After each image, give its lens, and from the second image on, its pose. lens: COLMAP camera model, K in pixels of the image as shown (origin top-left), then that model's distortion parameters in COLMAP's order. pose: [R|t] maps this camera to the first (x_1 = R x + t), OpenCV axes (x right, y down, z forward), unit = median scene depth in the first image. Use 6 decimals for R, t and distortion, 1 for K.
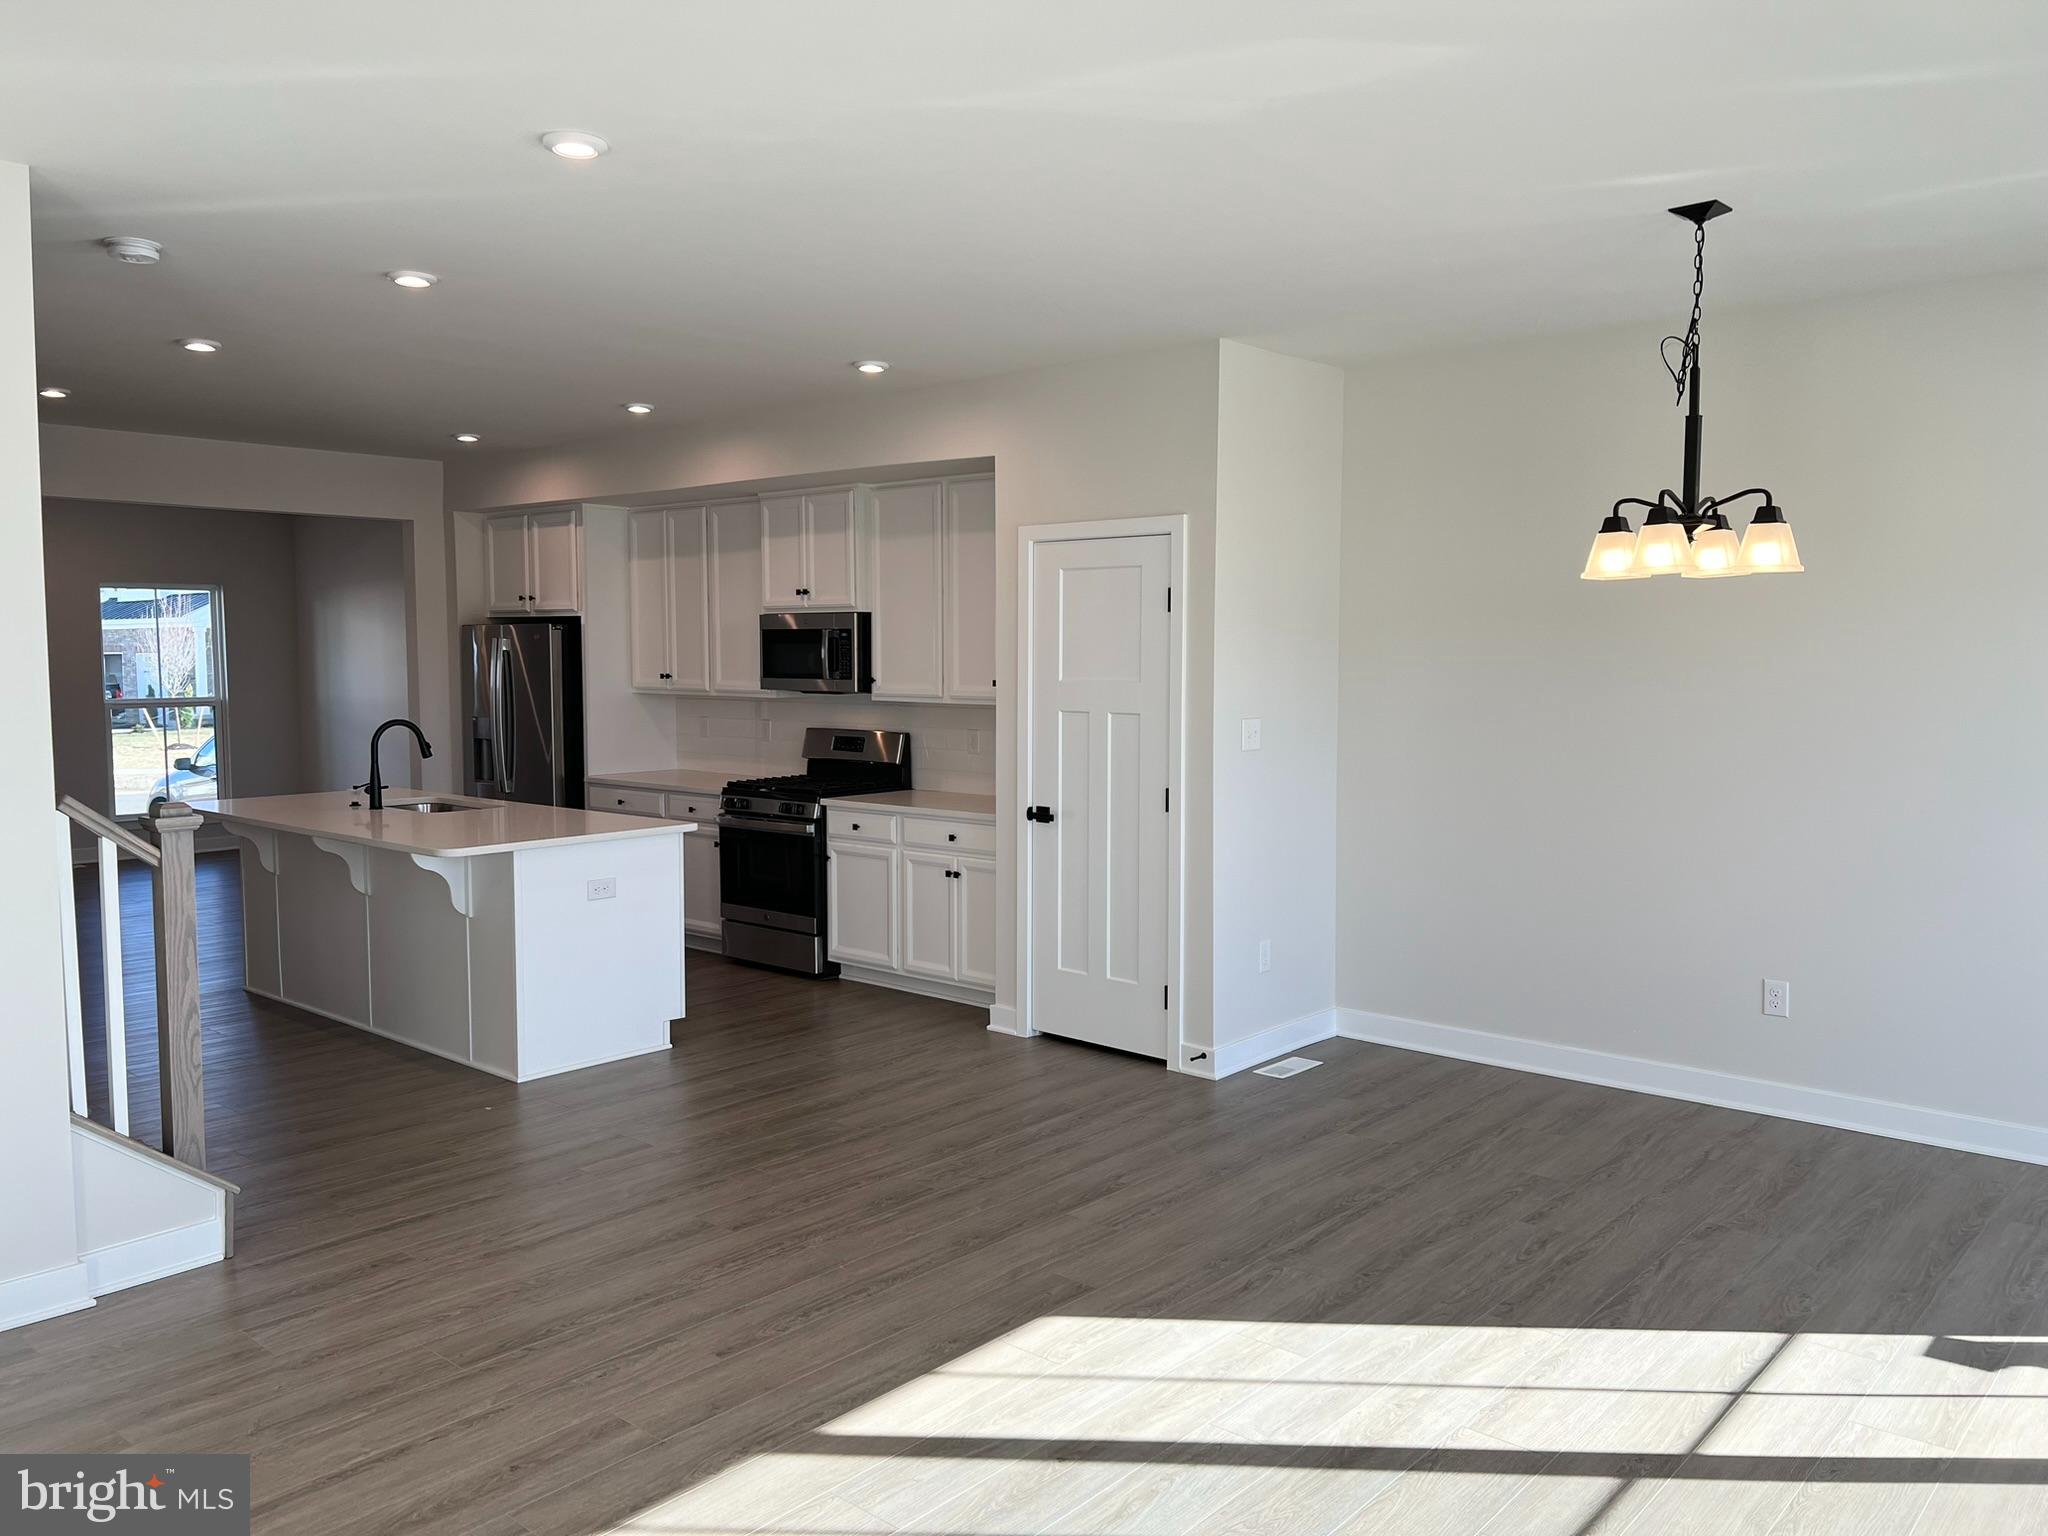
lens RADIAL K [[1556.2, 0, 1073.2], [0, 1556.2, 760.3], [0, 0, 1]] dist [0.059697, -0.045481]
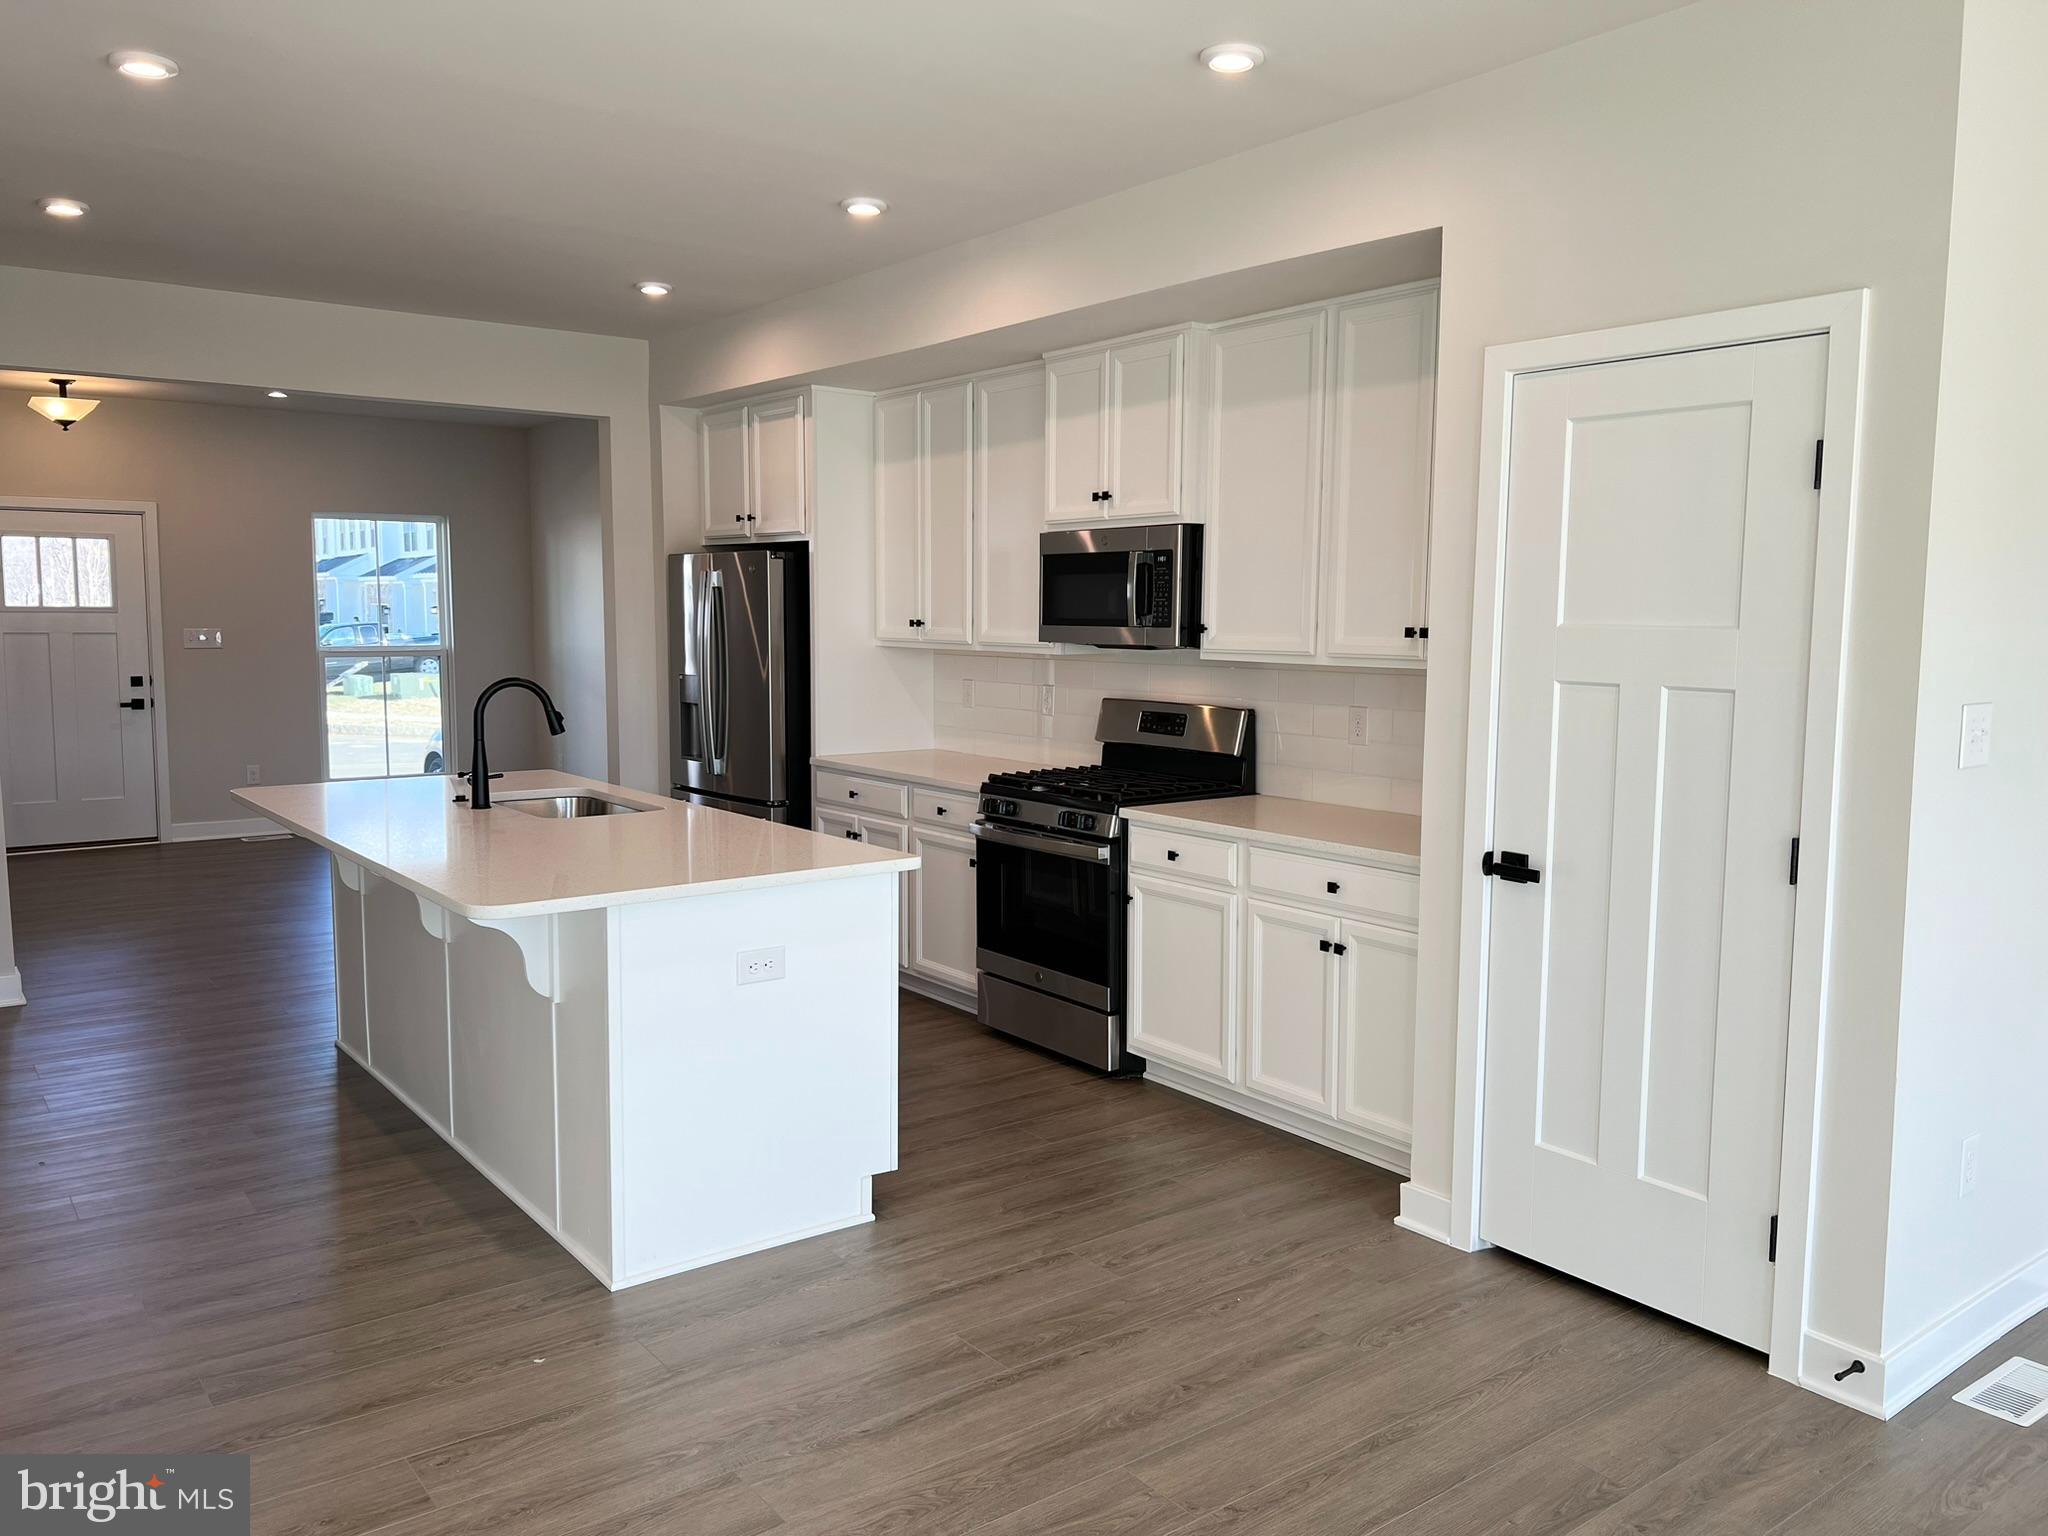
lens RADIAL K [[1556.2, 0, 1032.9], [0, 1556.2, 768.7], [0, 0, 1]] dist [0.059697, -0.045481]
pose [[0.976422, 0.028861, -0.213932, -0.058750], [-0.022424, 0.999222, 0.032454, -0.012452], [0.214702, -0.026892, 0.976309, 0.353931]]
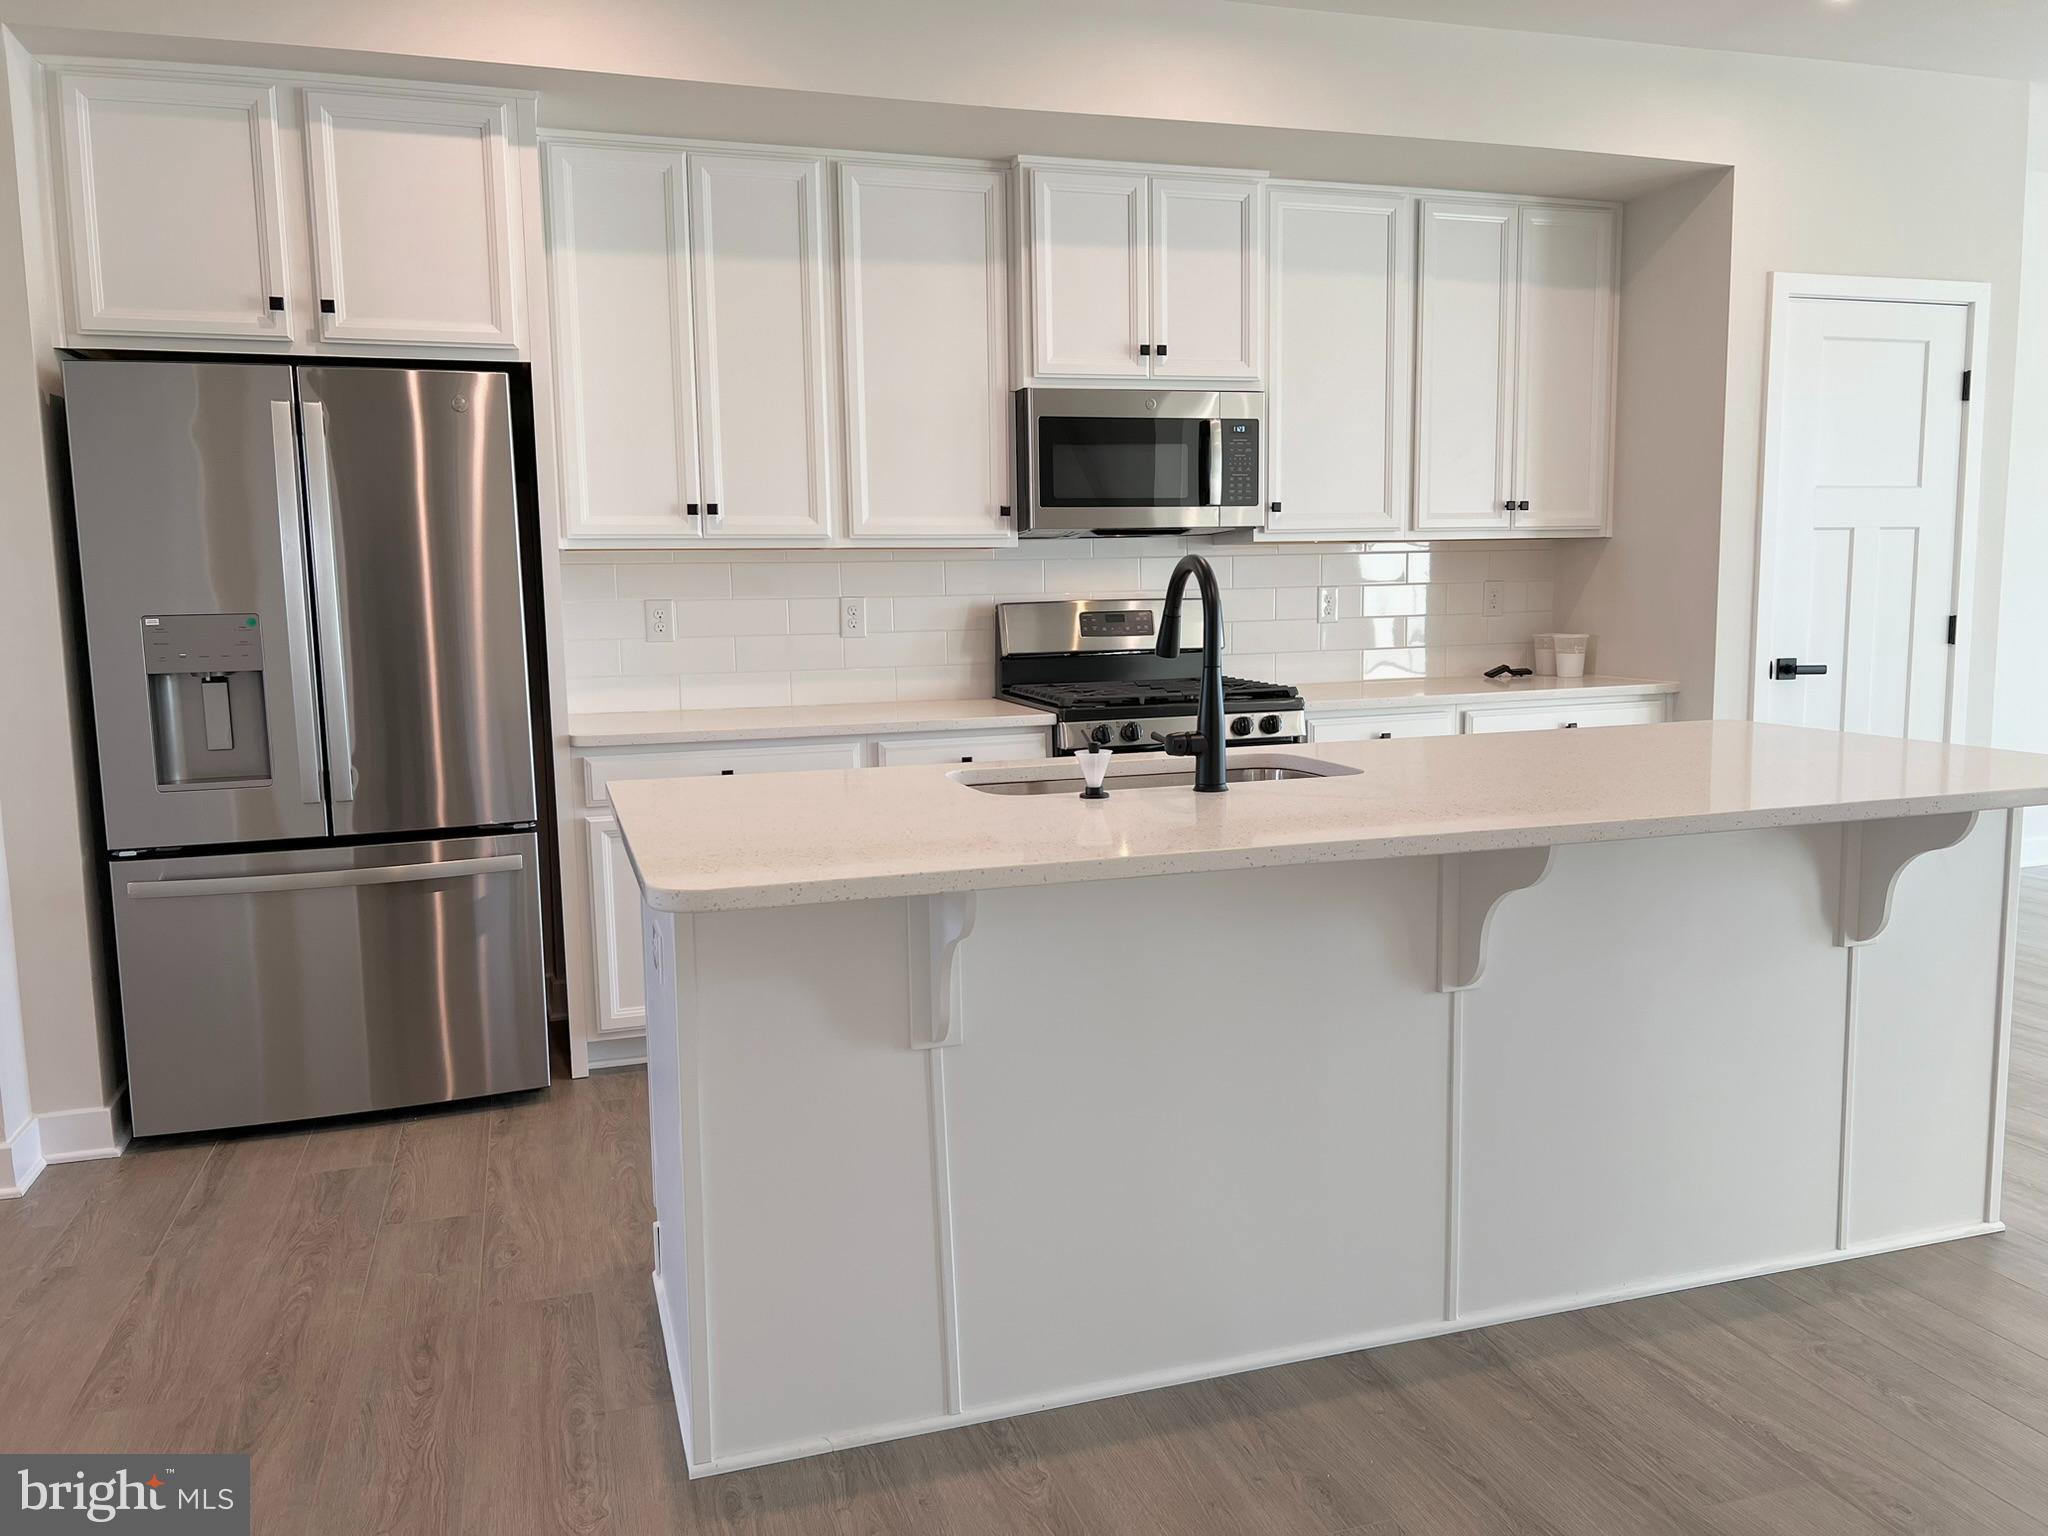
lens RADIAL K [[1556.2, 0, 1038.2], [0, 1556.2, 779.2], [0, 0, 1]] dist [0.059697, -0.045481]
pose [[0.514978, -0.122392, 0.848421, -0.738989], [0.077422, 0.992350, 0.096162, -0.011423], [-0.853700, 0.016165, 0.520515, 0.781916]]
